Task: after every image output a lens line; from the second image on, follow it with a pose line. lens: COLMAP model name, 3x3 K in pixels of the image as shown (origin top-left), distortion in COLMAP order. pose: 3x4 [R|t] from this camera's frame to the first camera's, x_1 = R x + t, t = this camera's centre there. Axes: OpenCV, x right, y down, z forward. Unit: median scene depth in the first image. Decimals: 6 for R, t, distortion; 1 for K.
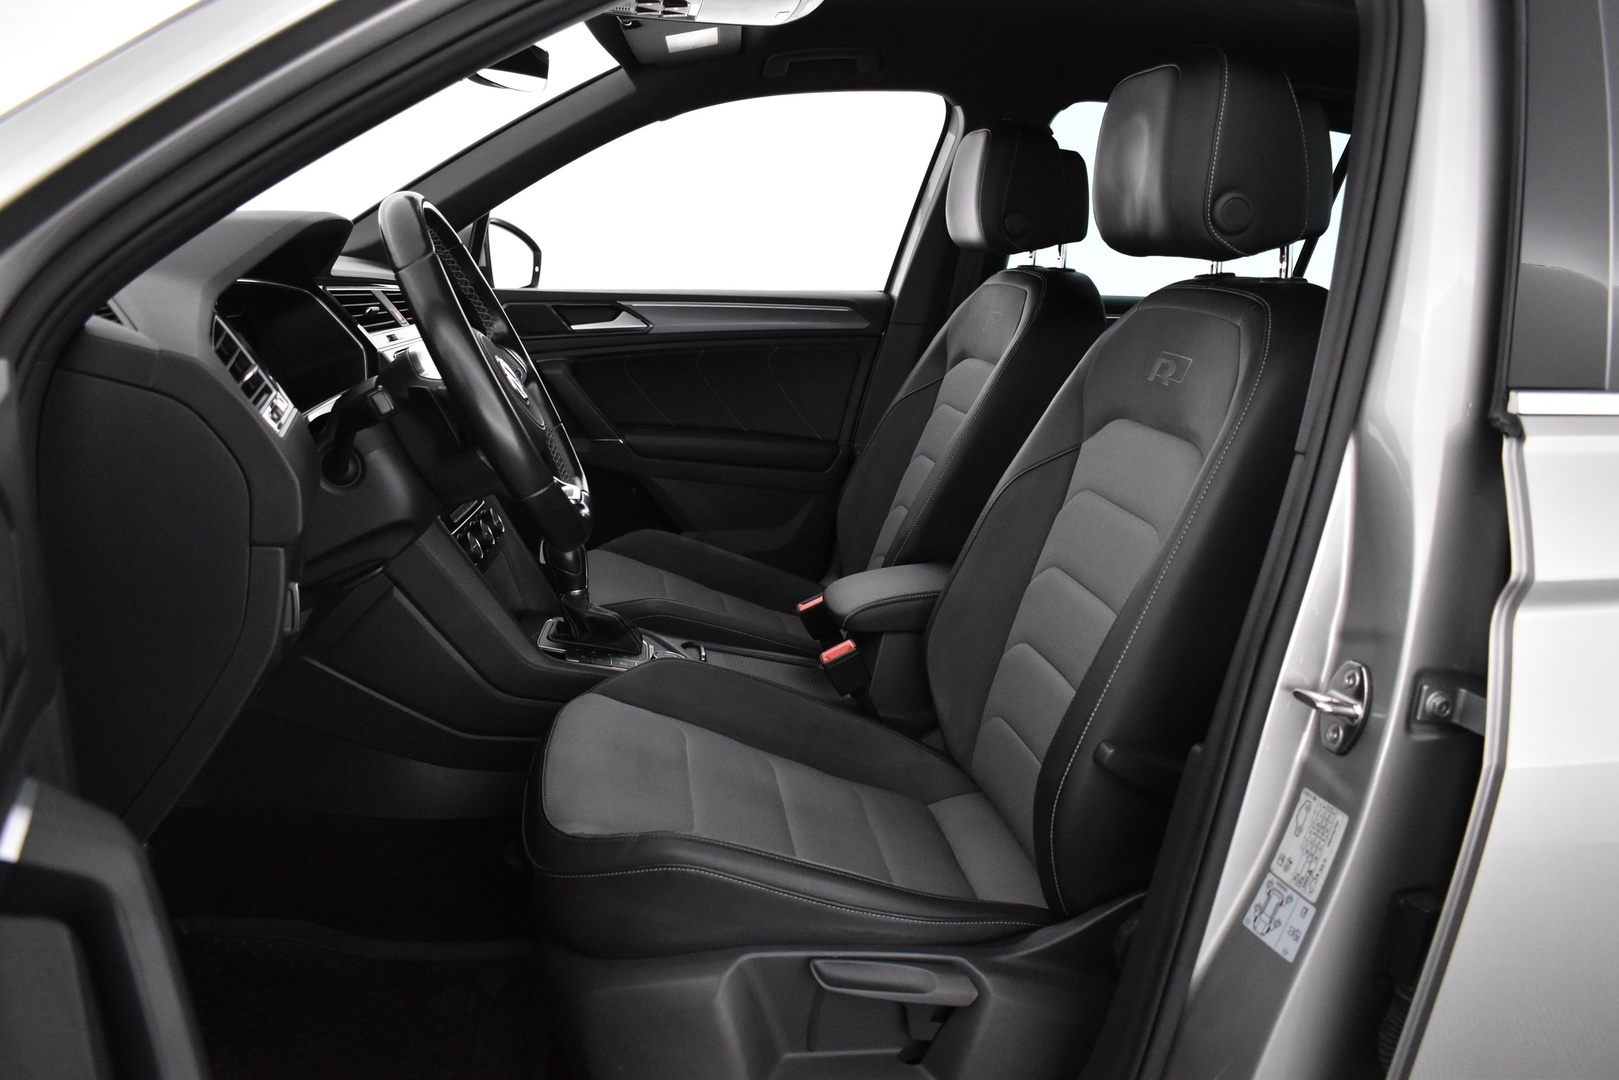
lens RADIAL K [[1255.3, 0, 805.6], [0, 1255.3, 522.2], [0, 0, 1]] dist [-0.105772, 0.009955]
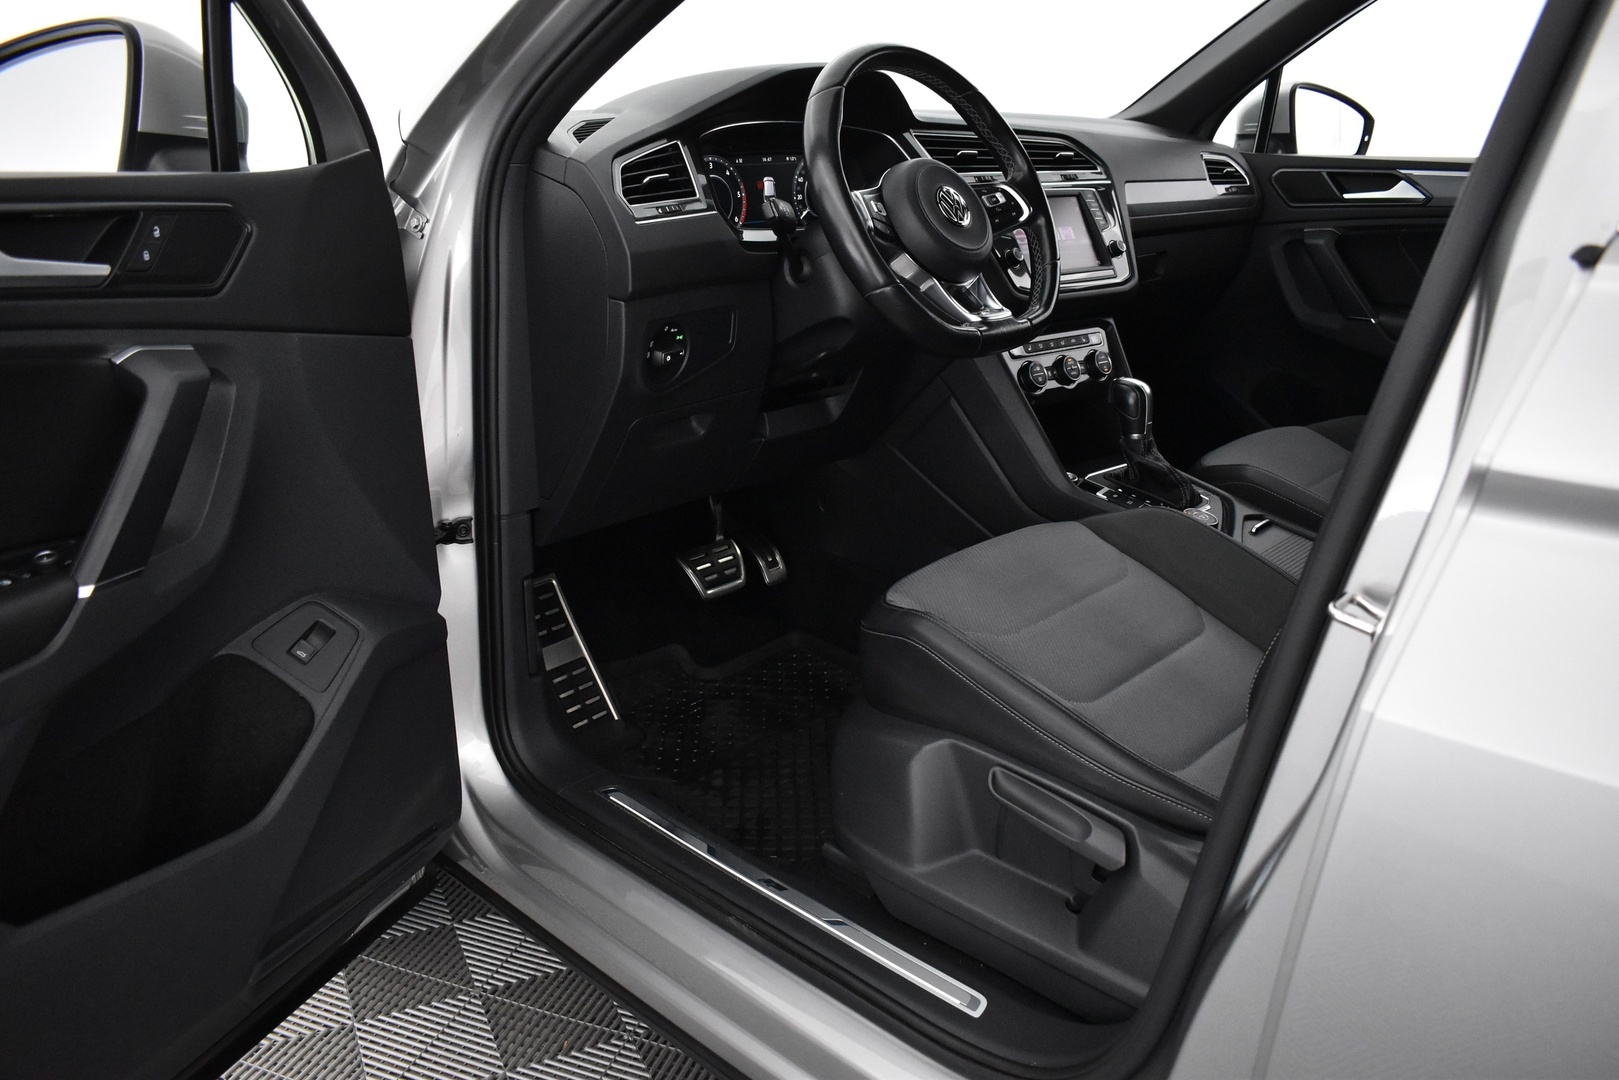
lens RADIAL K [[1255.3, 0, 809.0], [0, 1255.3, 543.1], [0, 0, 1]] dist [-0.105772, 0.009955]
pose [[0.612974, 0.214220, -0.760509, 0.323186], [-0.143826, 0.976714, 0.159196, 0.012315], [0.776902, 0.011798, 0.629510, 0.104211]]
